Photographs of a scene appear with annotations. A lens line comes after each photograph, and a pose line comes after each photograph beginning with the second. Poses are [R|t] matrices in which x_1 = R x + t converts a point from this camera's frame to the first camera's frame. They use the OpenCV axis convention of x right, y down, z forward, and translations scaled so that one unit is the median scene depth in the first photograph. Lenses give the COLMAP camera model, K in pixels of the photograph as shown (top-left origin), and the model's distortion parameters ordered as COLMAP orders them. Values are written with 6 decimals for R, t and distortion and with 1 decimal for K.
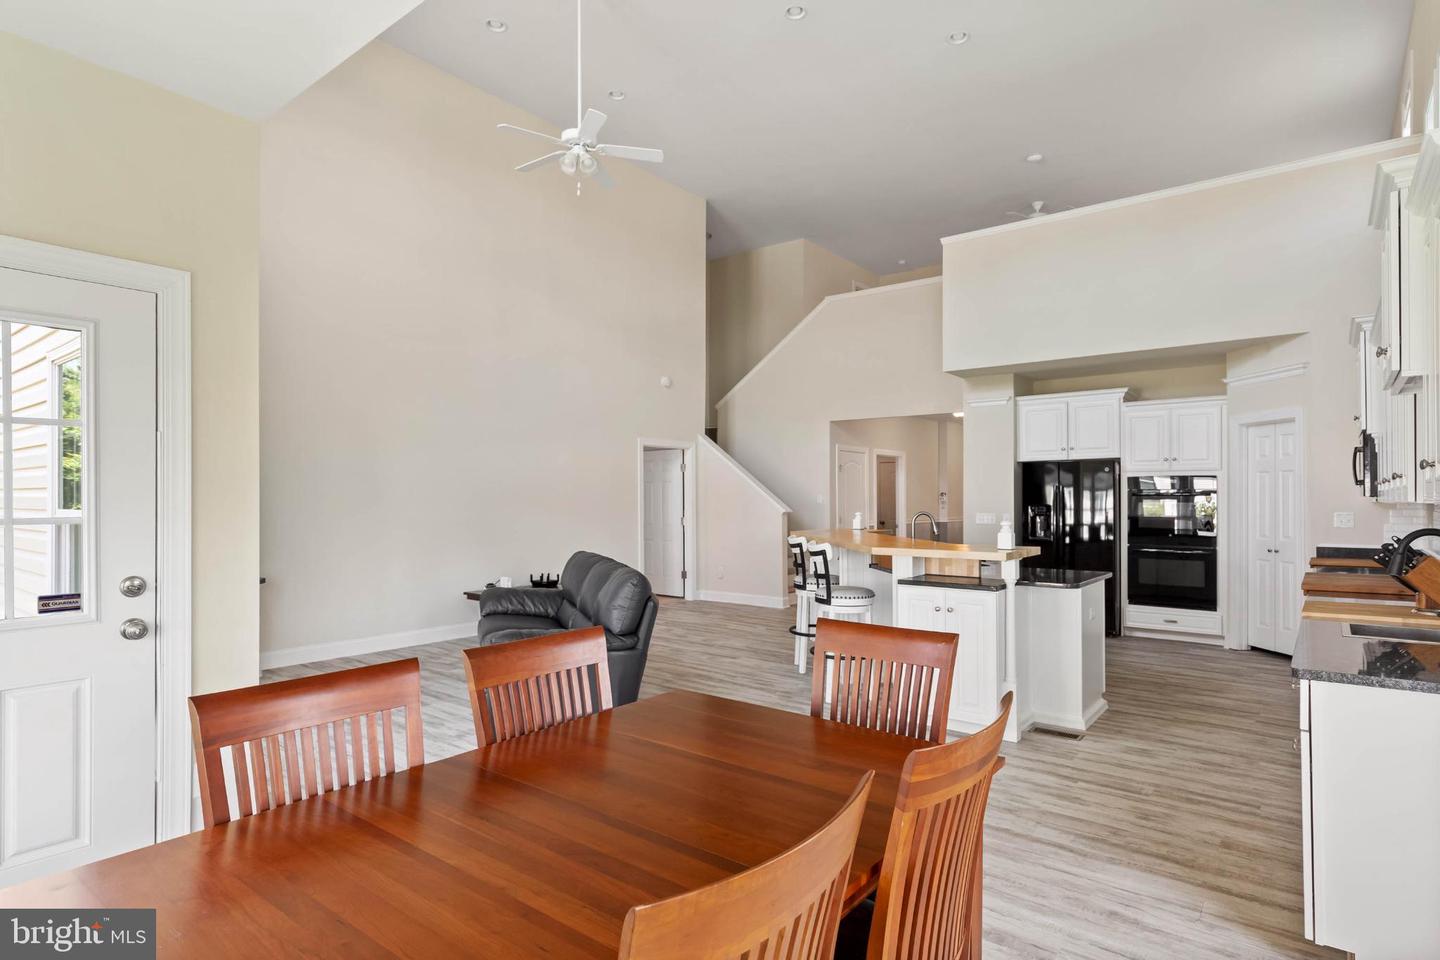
lens RADIAL K [[763.8, 0, 721.4], [0, 763.8, 483.7], [0, 0, 1]] dist [0.000969, 0.000482]
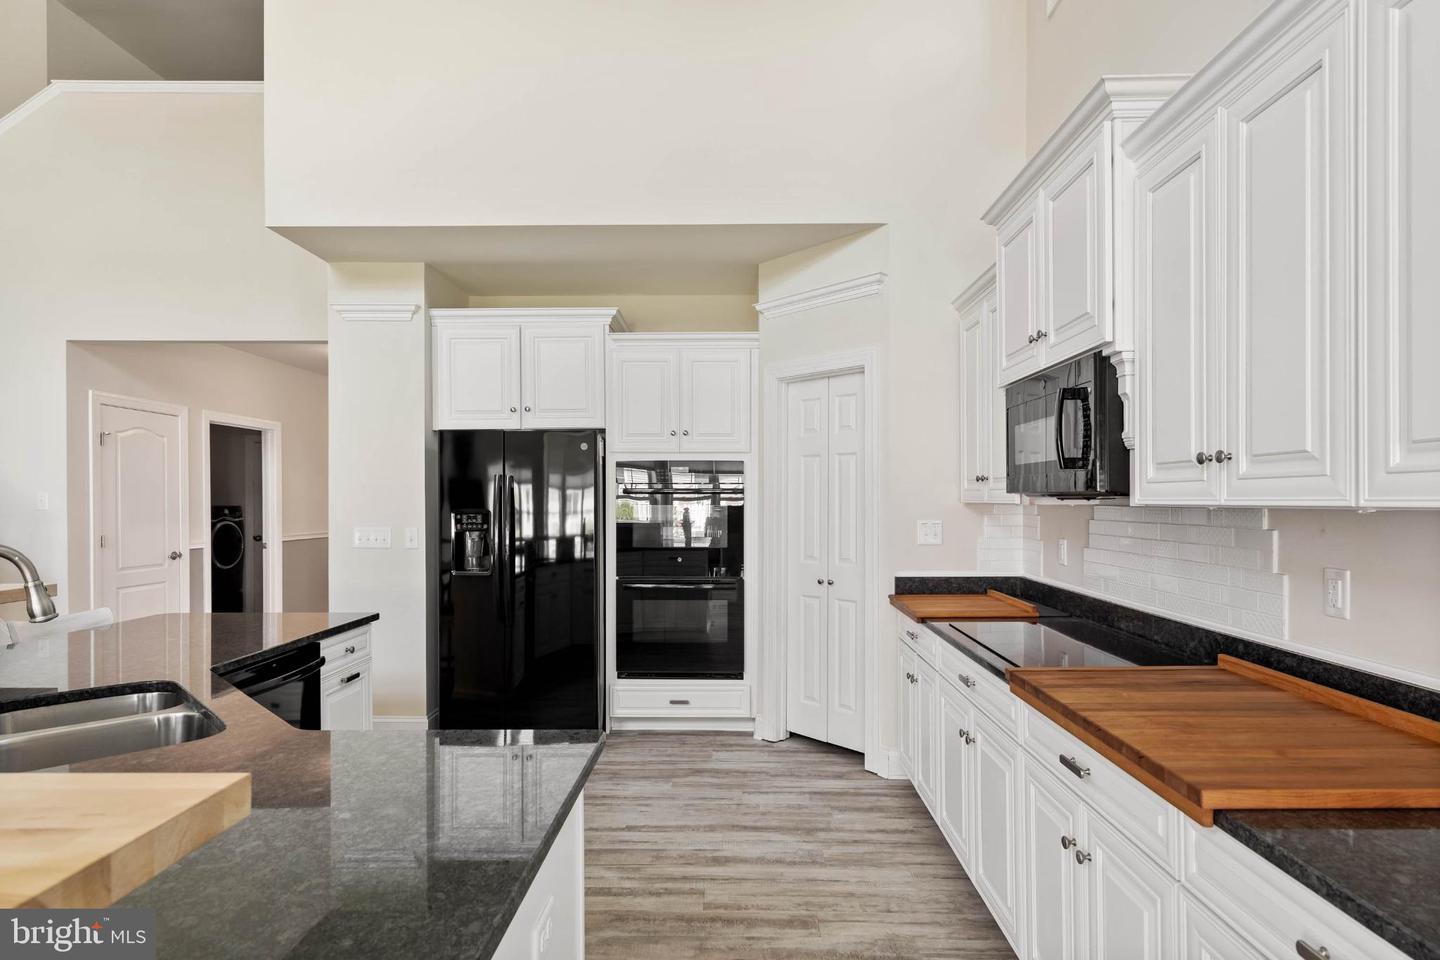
lens RADIAL K [[806.2, 0, 725.4], [0, 806.2, 482.7], [0, 0, 1]] dist [0.009259, 0.000359]
pose [[0.798776, 0.000777, 0.601628, 0.219383], [-0.006323, 0.999955, 0.007103, 0.002628], [-0.601595, -0.009478, 0.798745, 0.440793]]
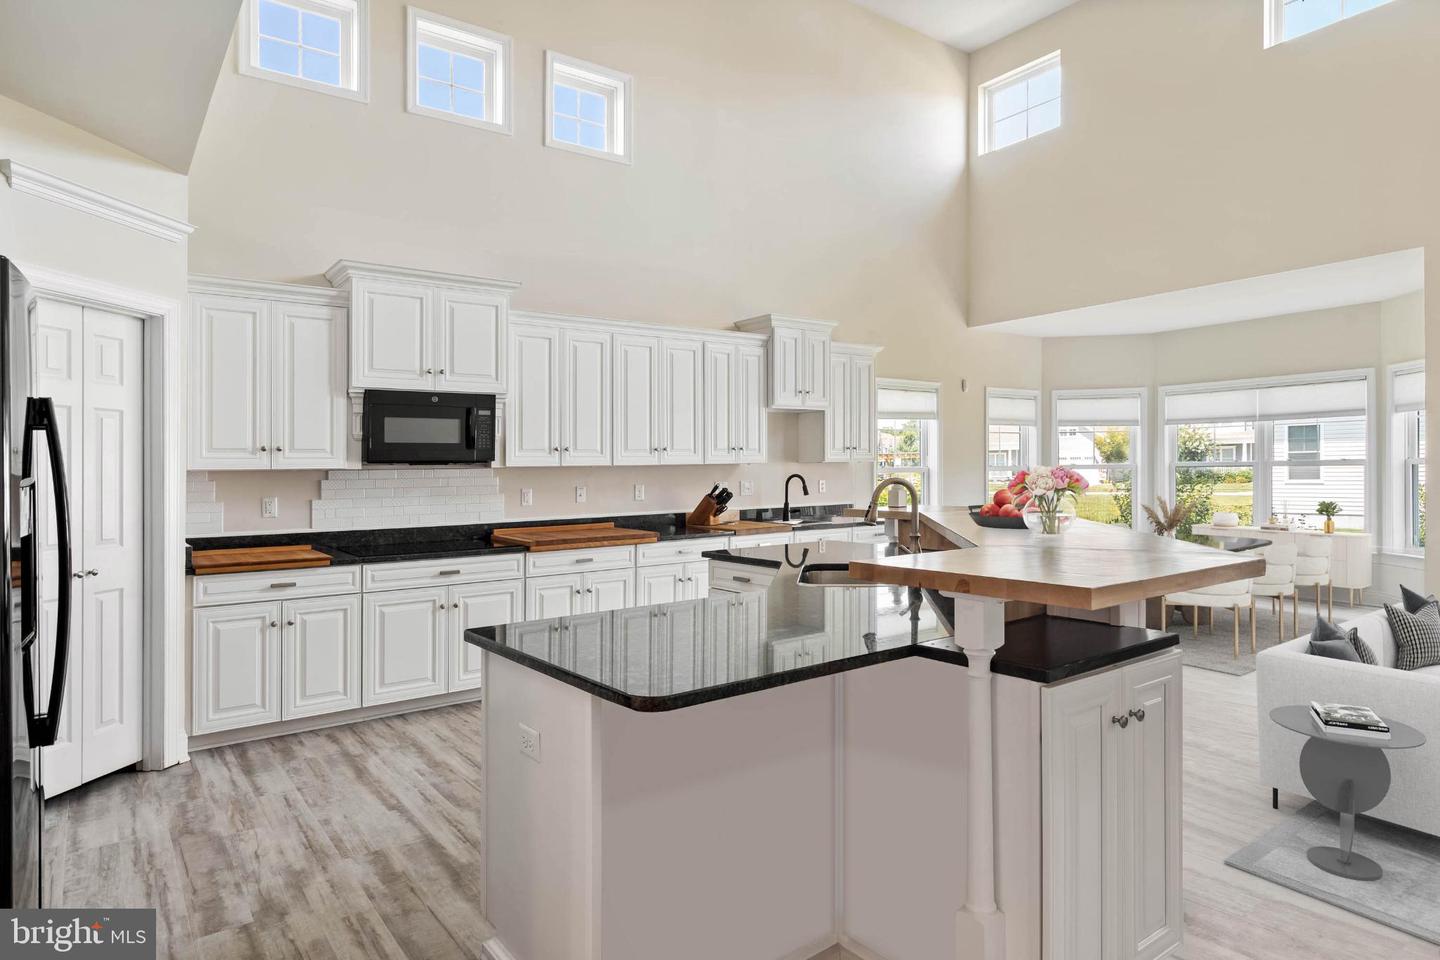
lens RADIAL K [[860.1, 0, 723.5], [0, 860.1, 469.5], [0, 0, 1]] dist [-0.000391, -0.000474]
pose [[-0.968521, 0.000115, 0.248934, 0.168003], [-0.003216, 0.999911, -0.012972, 0.021133], [-0.248913, -0.013364, -0.968434, 1.163923]]
